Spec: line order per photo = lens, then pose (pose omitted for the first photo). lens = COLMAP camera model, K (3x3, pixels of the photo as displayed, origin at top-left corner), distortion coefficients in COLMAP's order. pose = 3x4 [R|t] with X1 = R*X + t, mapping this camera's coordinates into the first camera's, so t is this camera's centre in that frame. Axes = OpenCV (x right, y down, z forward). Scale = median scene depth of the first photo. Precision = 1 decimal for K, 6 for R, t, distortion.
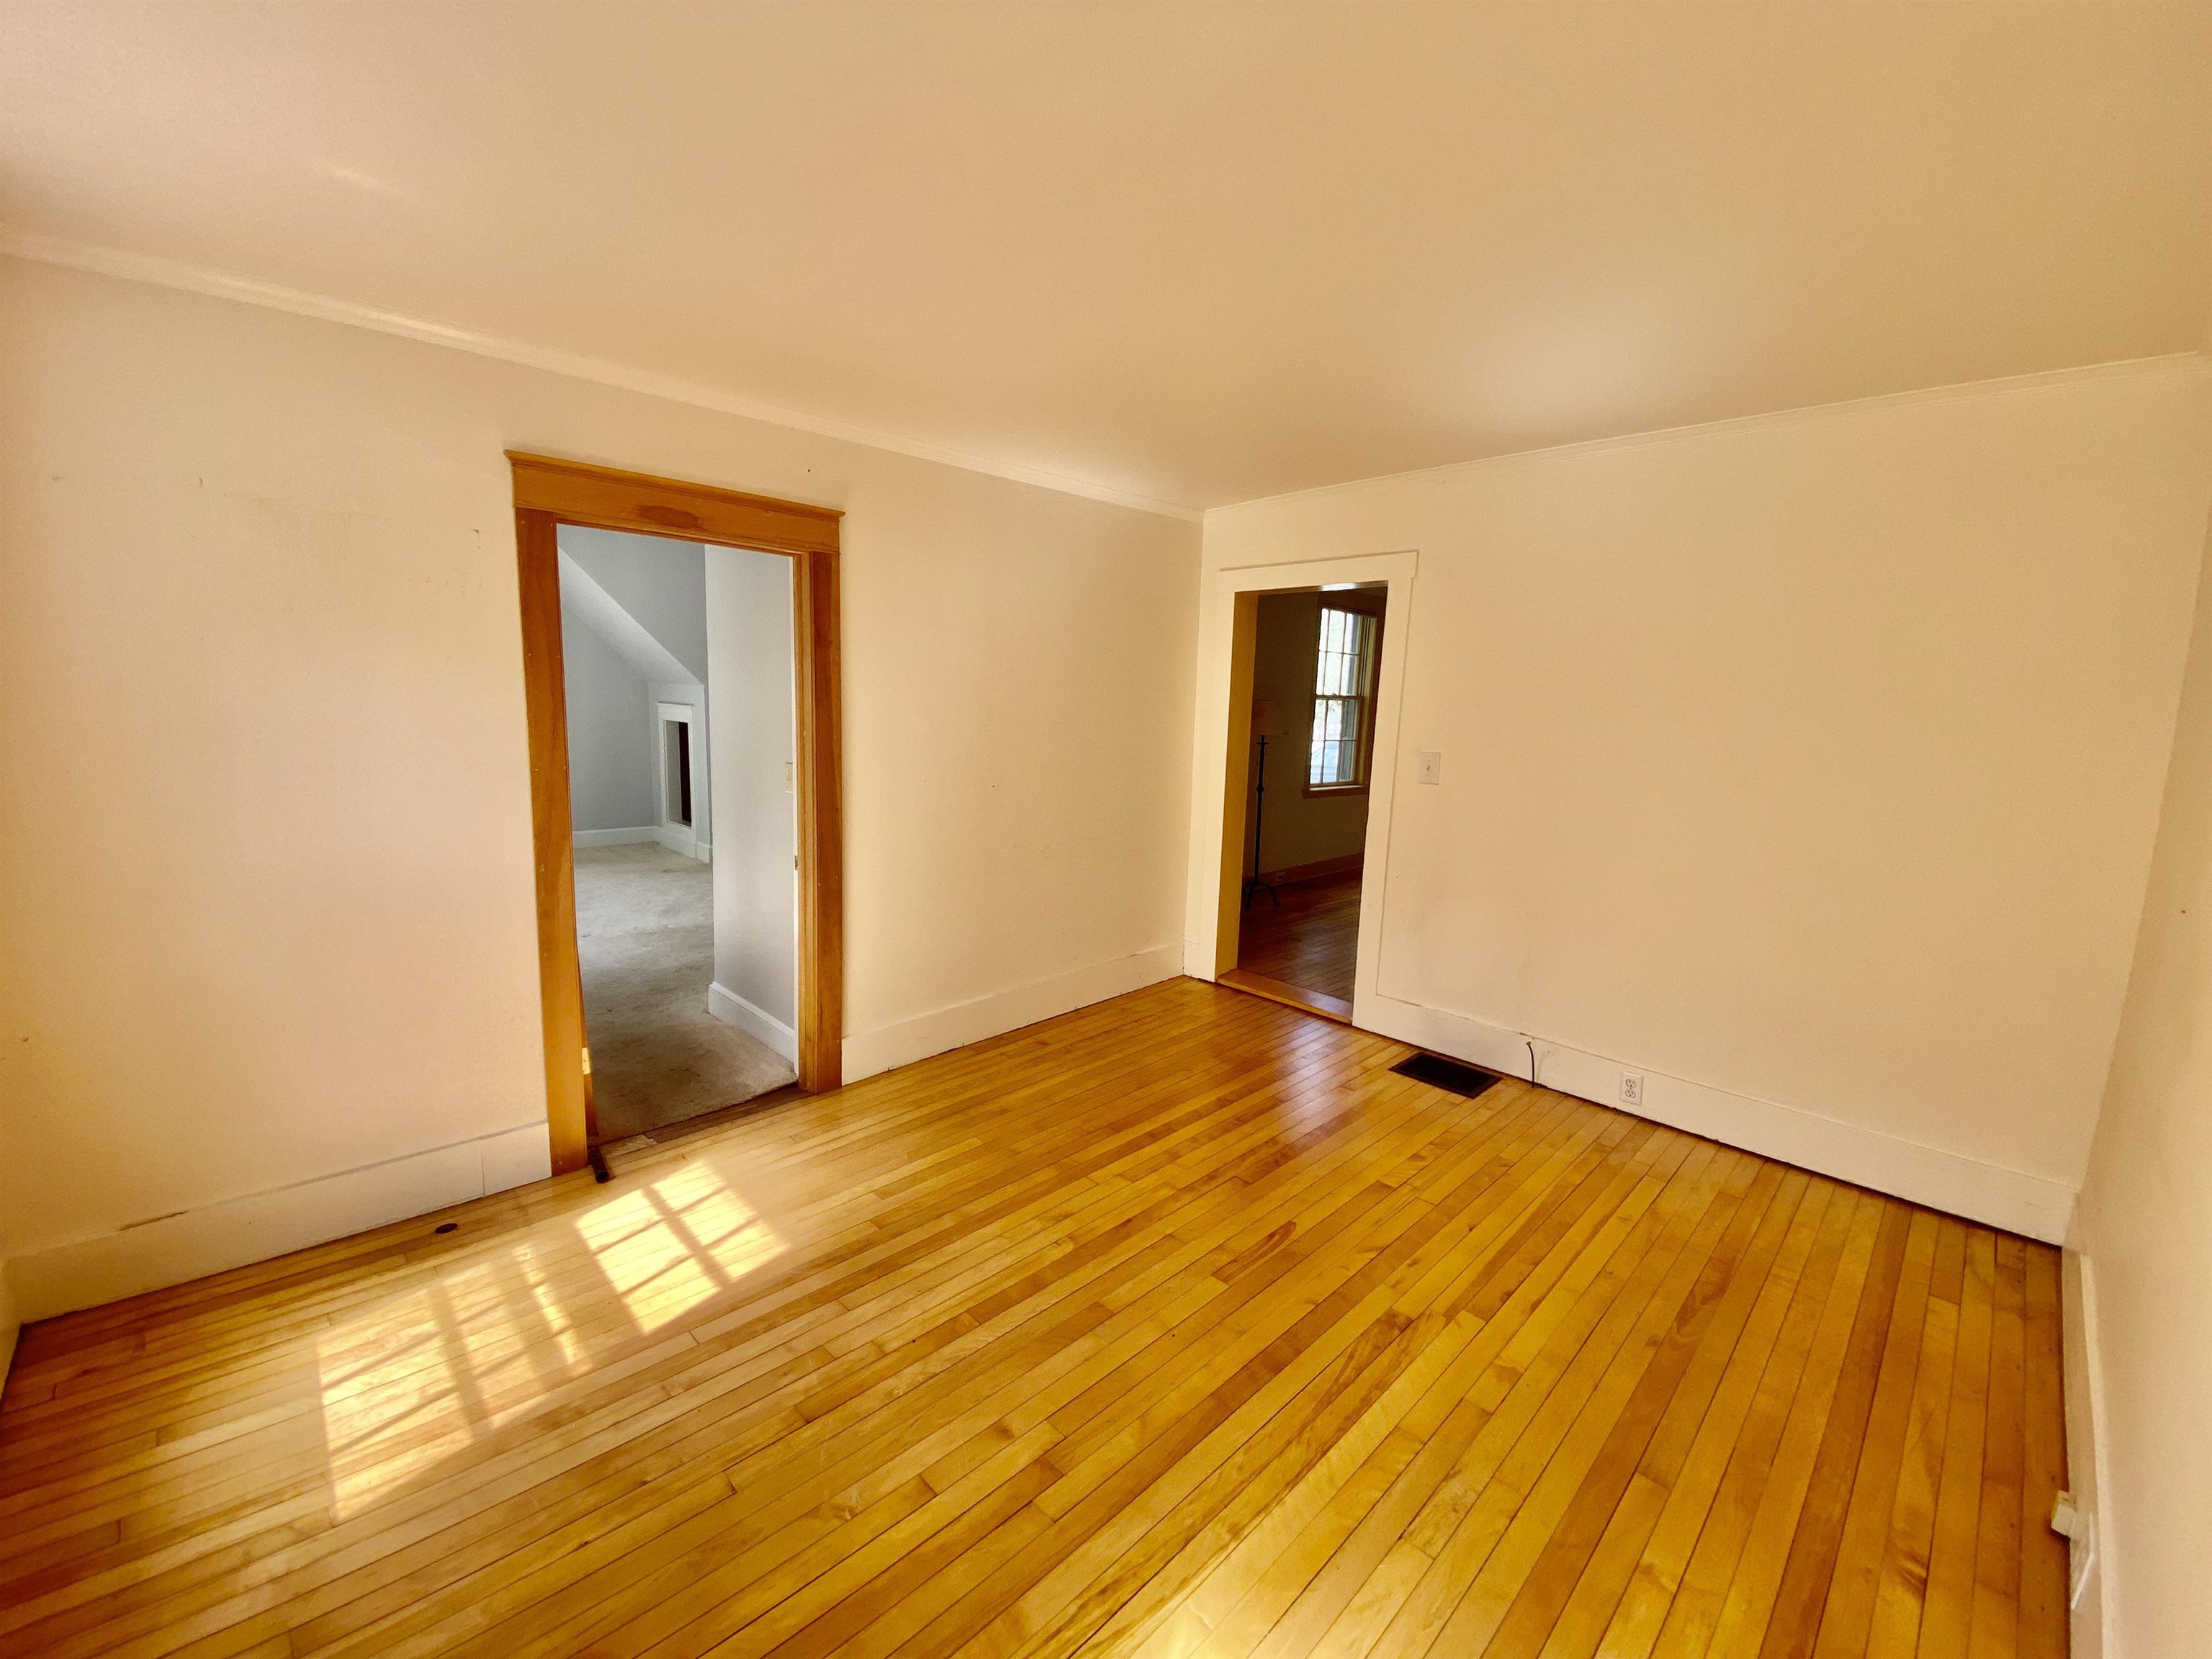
lens RADIAL K [[897.1, 0, 1101.9], [0, 897.1, 827.4], [0, 0, 1]] dist [-0.008200, -0.001763]
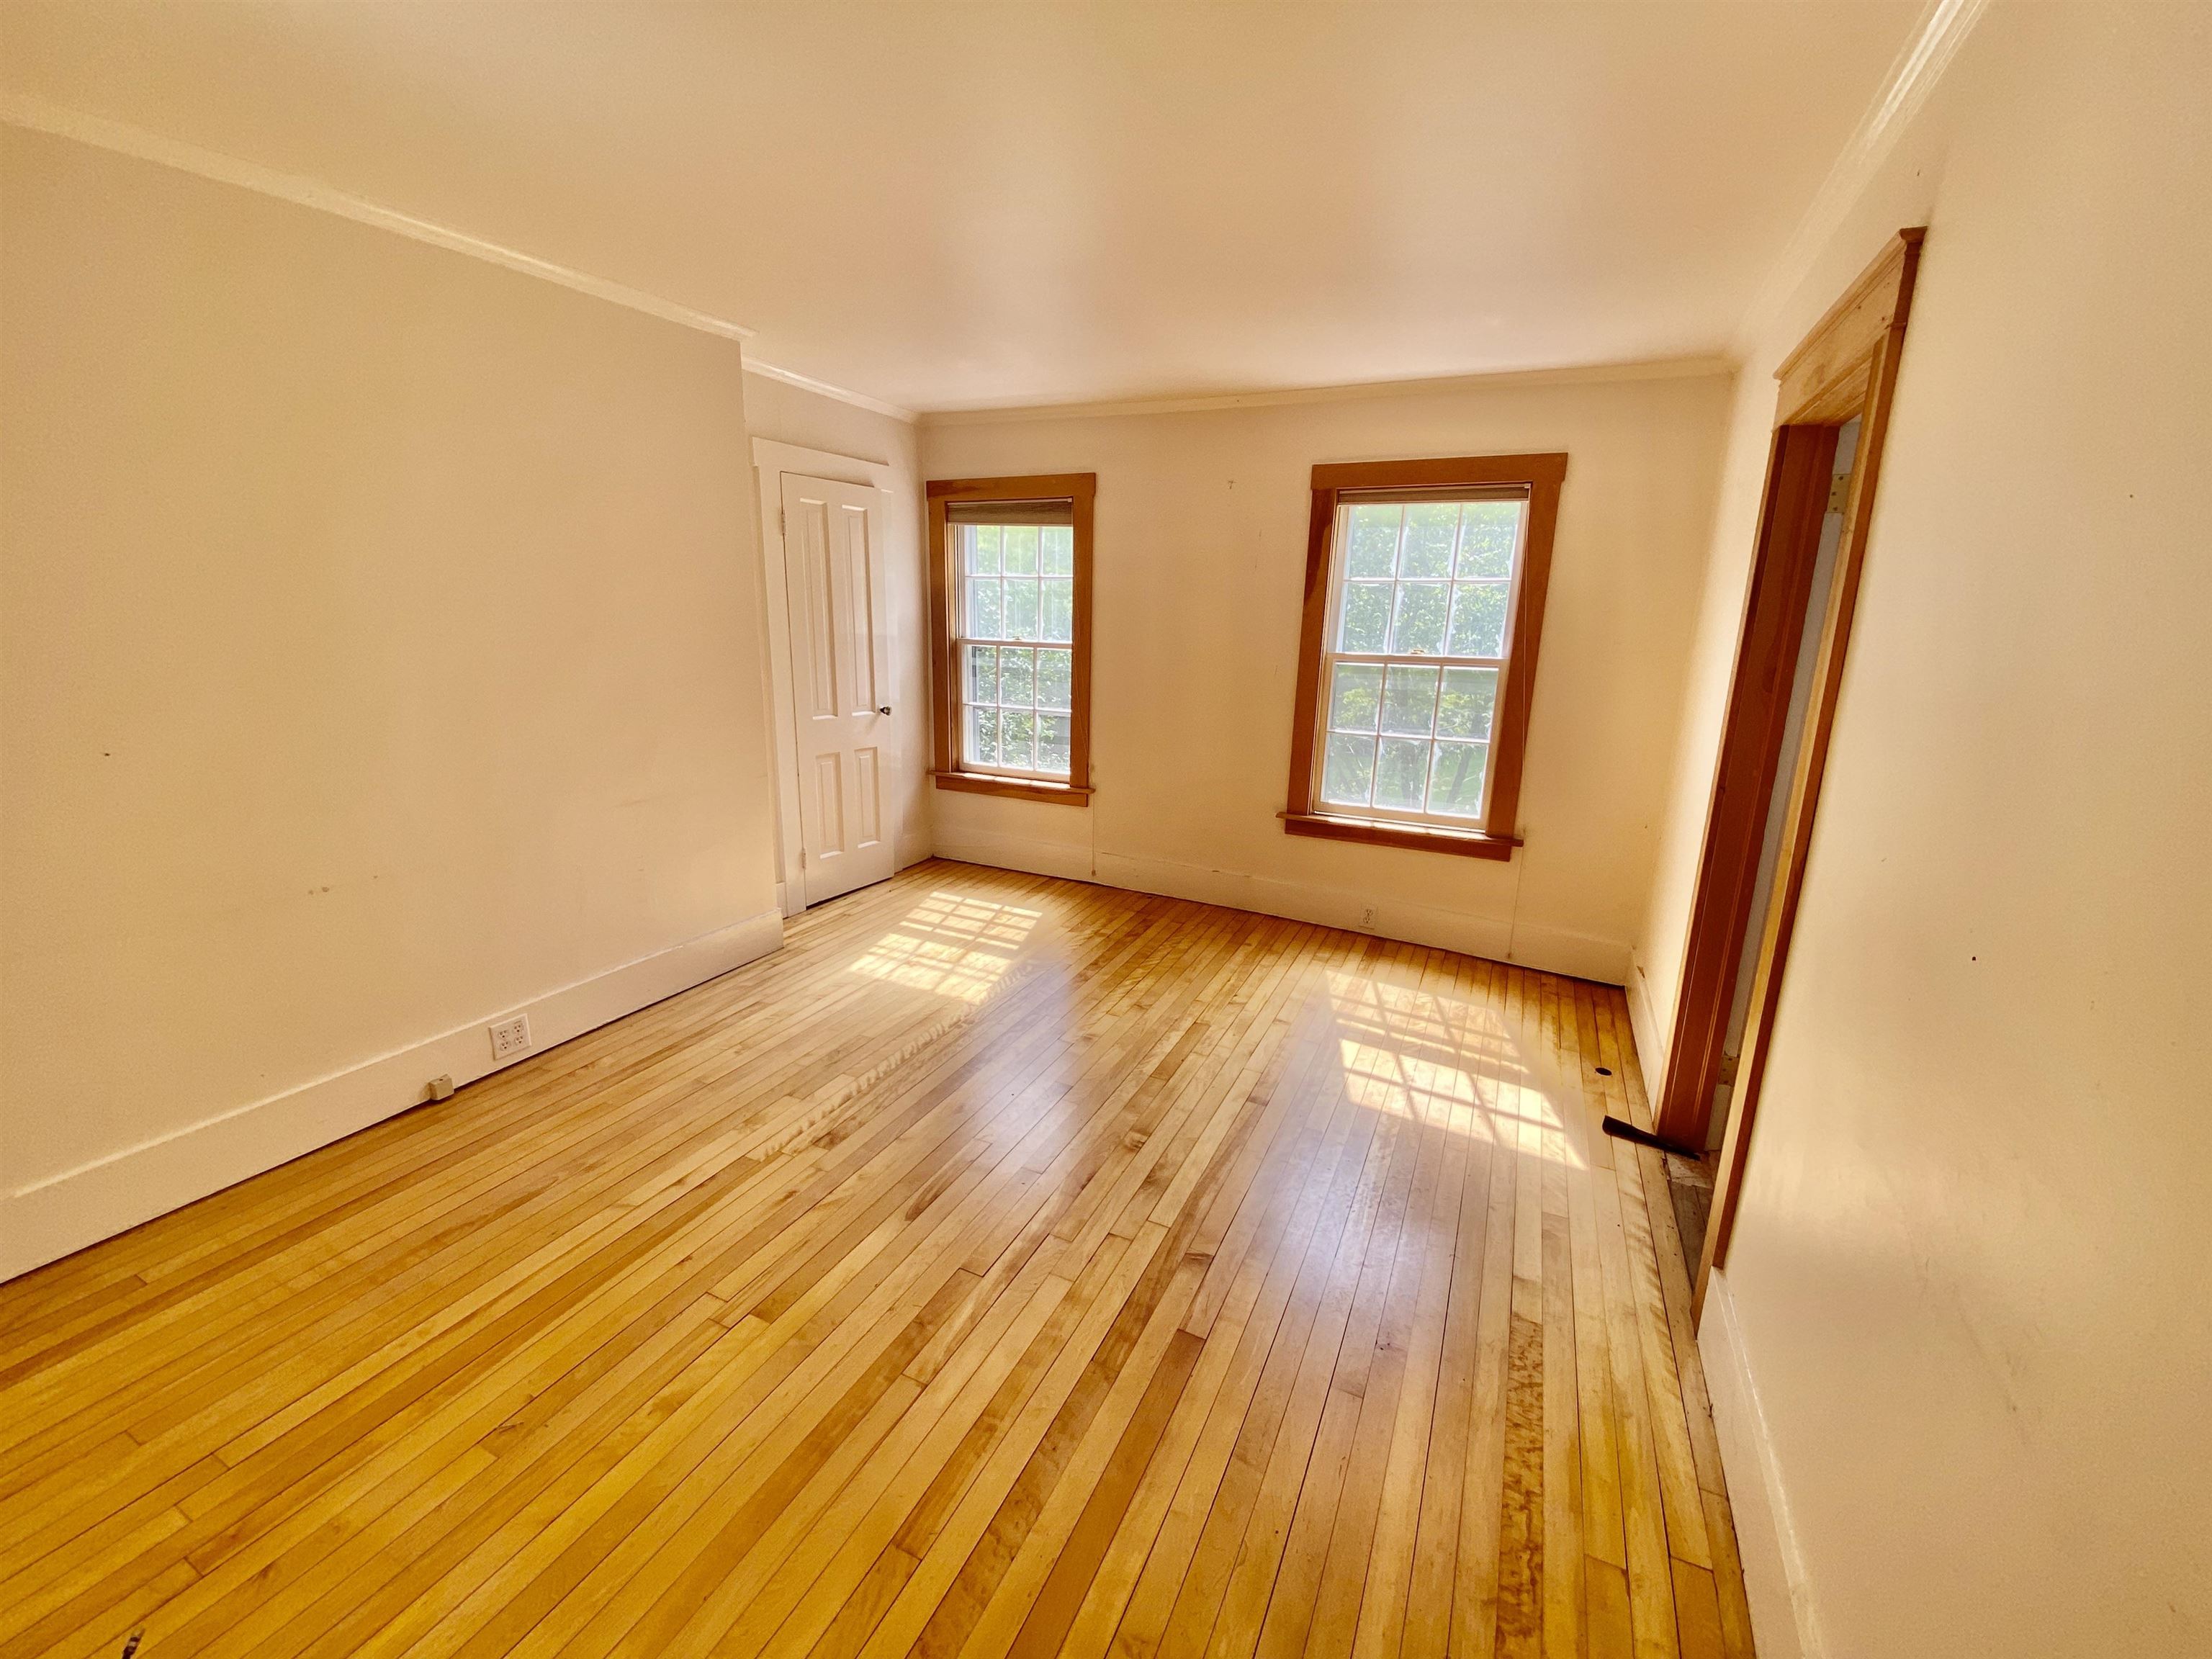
lens RADIAL K [[897.1, 0, 1105.9], [0, 897.1, 824.6], [0, 0, 1]] dist [-0.008200, -0.001763]
pose [[-0.937374, 0.032760, -0.346781, 0.341239], [-0.098497, 0.930006, 0.354102, -0.248514], [0.334108, 0.366083, -0.868536, 1.773632]]
